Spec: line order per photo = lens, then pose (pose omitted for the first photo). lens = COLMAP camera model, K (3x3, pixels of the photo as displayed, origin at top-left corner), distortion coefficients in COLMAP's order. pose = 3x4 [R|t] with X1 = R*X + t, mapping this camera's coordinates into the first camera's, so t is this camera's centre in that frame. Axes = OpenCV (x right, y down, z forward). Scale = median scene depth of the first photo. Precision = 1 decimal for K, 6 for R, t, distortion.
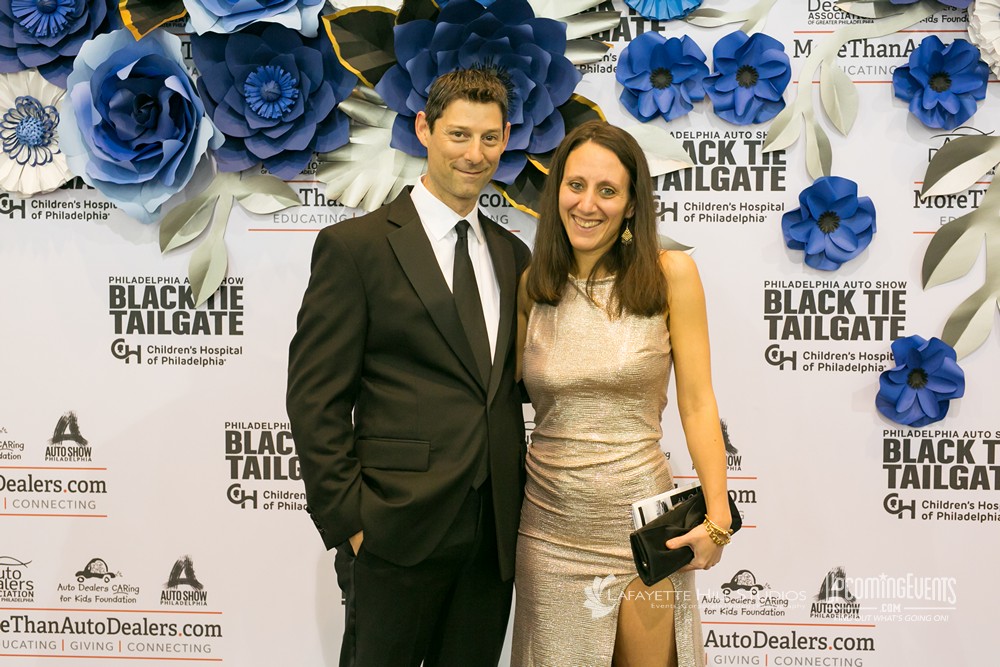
lens RADIAL K [[1376.9, 0, 498.5], [0, 1376.9, 318.5], [0, 0, 1]] dist [-0.009301, 0.051663]
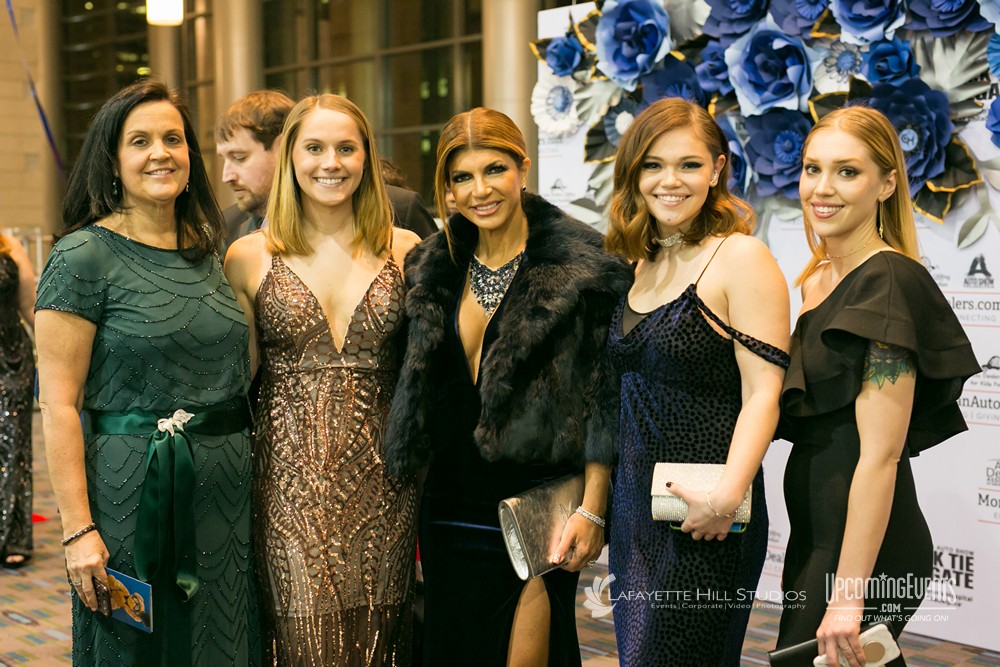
lens RADIAL K [[1376.9, 0, 498.5], [0, 1376.9, 318.5], [0, 0, 1]] dist [-0.009301, 0.051663]
pose [[0.731265, 0.029083, -0.681473, 0.727518], [-0.025577, 0.999557, 0.015212, 0.027237], [0.681614, 0.006306, 0.731685, -0.460086]]
